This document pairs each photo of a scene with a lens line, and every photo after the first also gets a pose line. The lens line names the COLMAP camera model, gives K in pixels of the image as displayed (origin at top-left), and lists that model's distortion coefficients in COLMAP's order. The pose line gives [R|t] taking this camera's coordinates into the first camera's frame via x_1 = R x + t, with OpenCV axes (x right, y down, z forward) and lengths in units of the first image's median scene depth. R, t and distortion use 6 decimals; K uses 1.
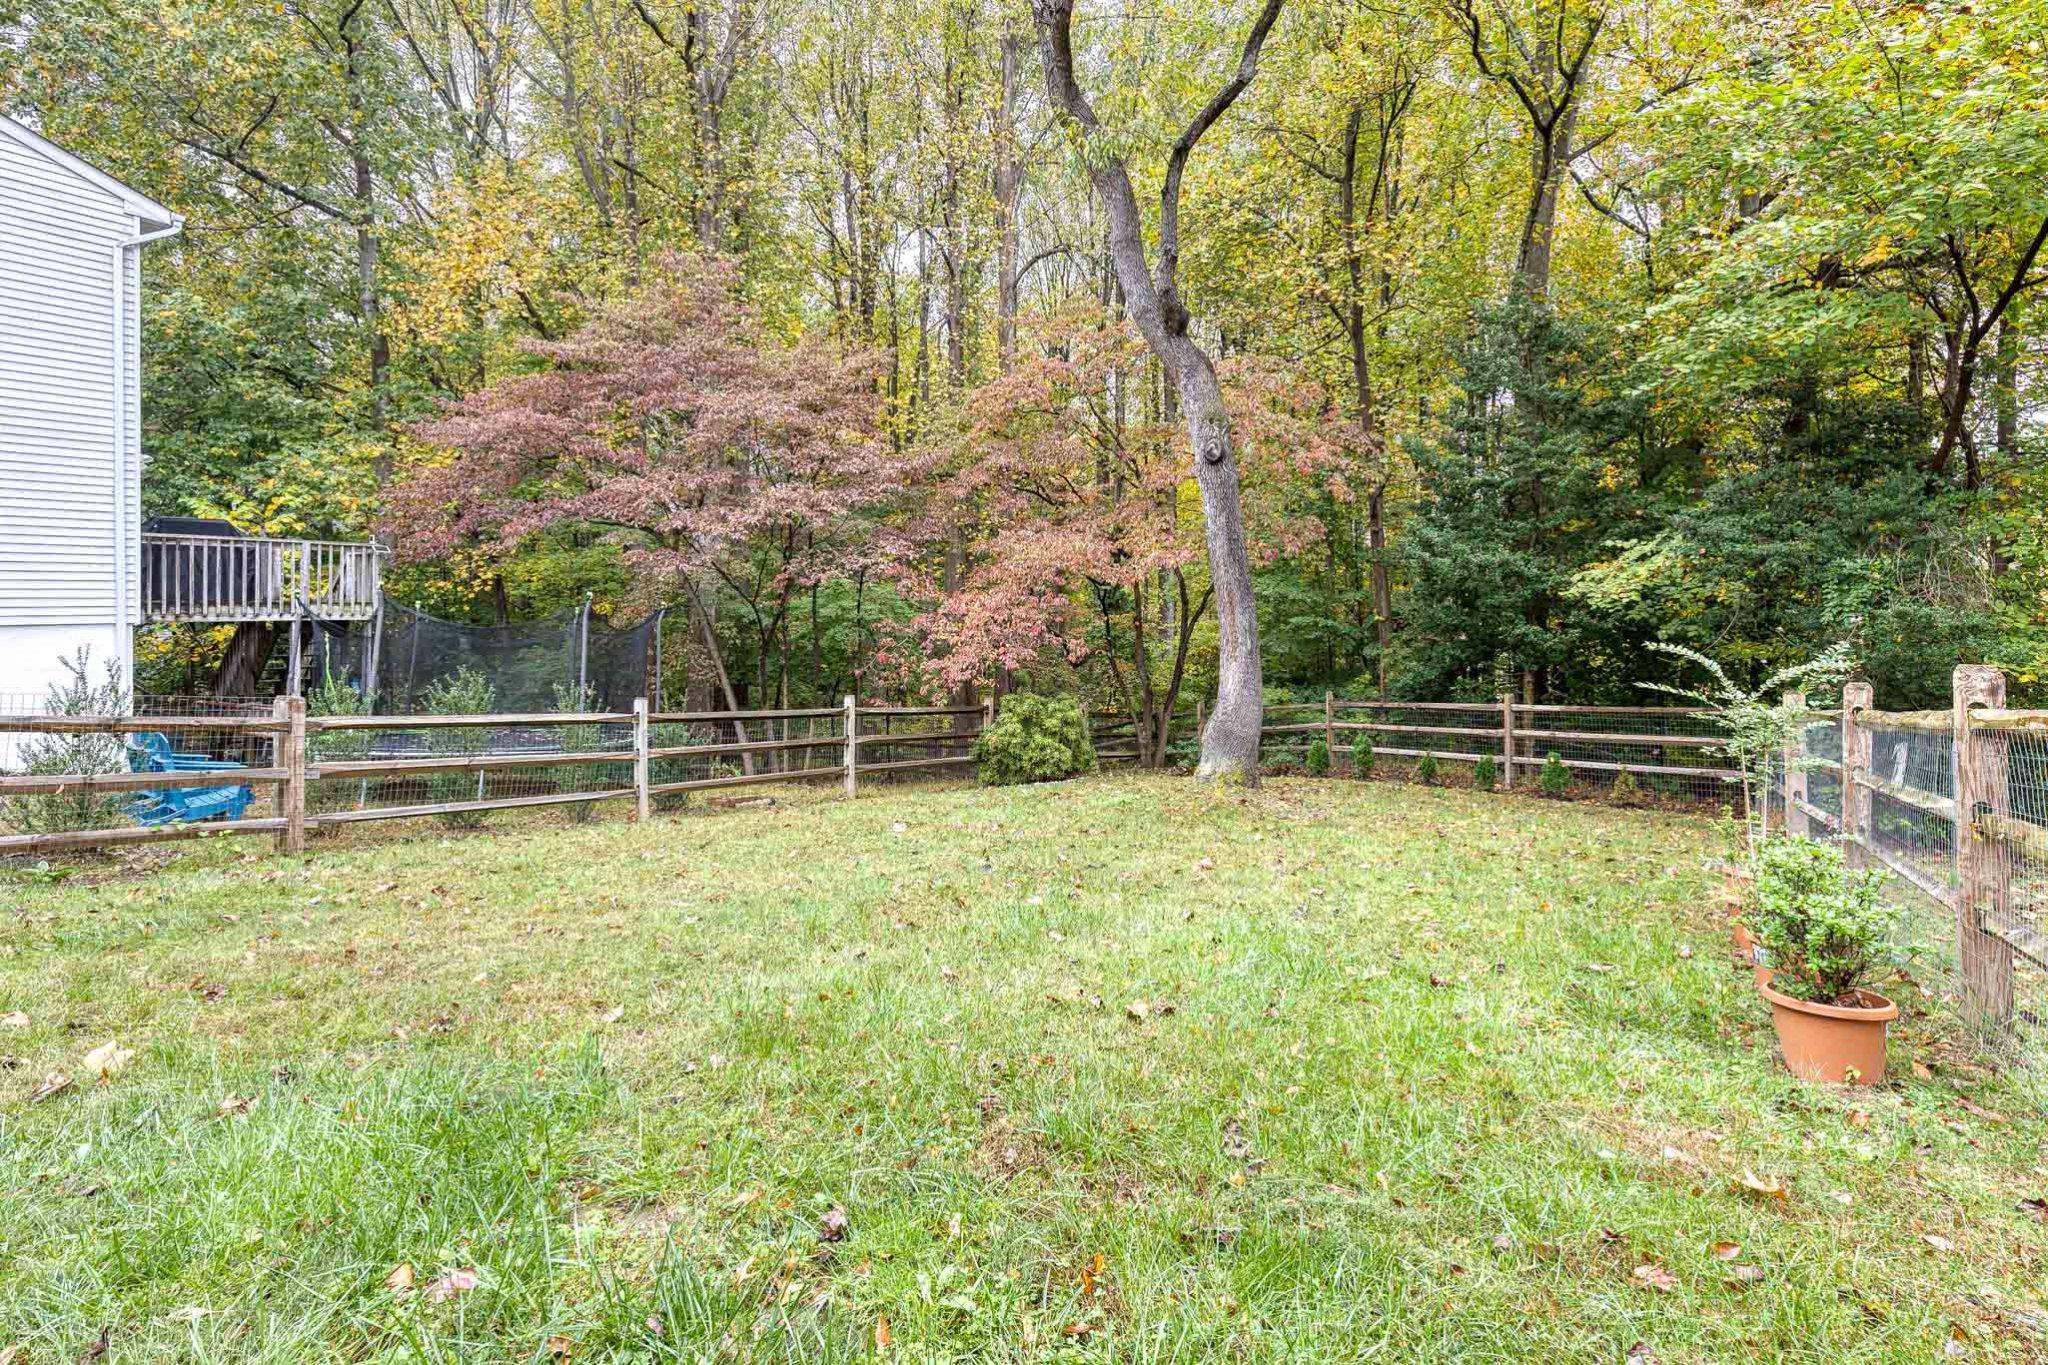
lens RADIAL K [[928.6, 0, 1015.9], [0, 928.6, 600.8], [0, 0, 1]] dist [0.007979, -0.002046]
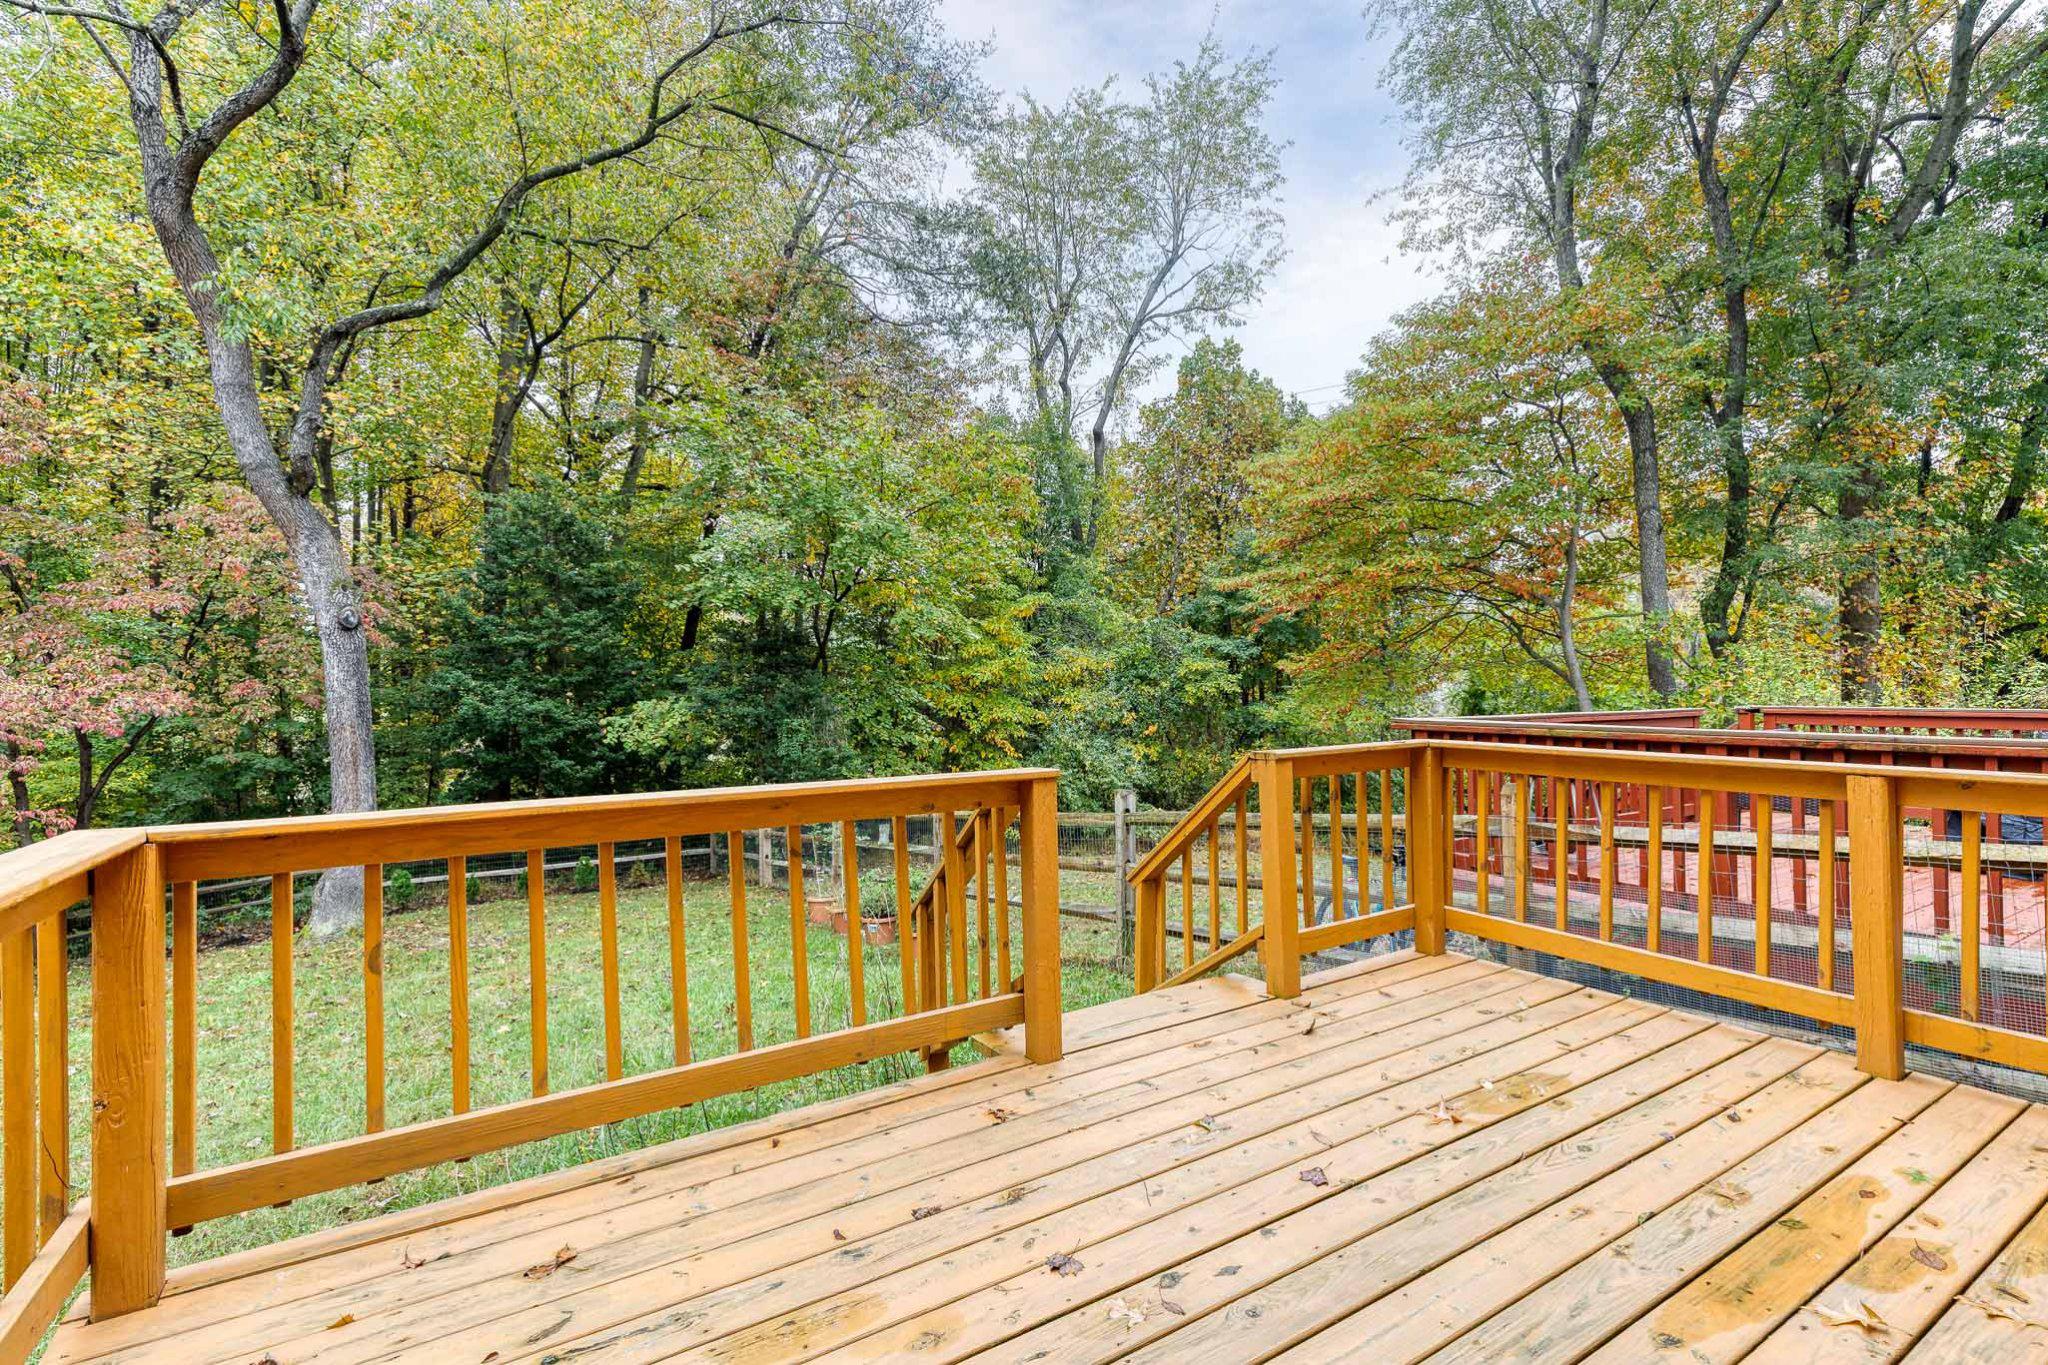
lens RADIAL K [[928.6, 0, 1040.4], [0, 928.6, 681.0], [0, 0, 1]] dist [0.007979, -0.002046]
pose [[0.391972, 0.008781, 0.919935, -0.343965], [0.006631, 0.999902, -0.012369, -0.056641], [-0.919953, 0.010949, 0.391875, -0.092021]]
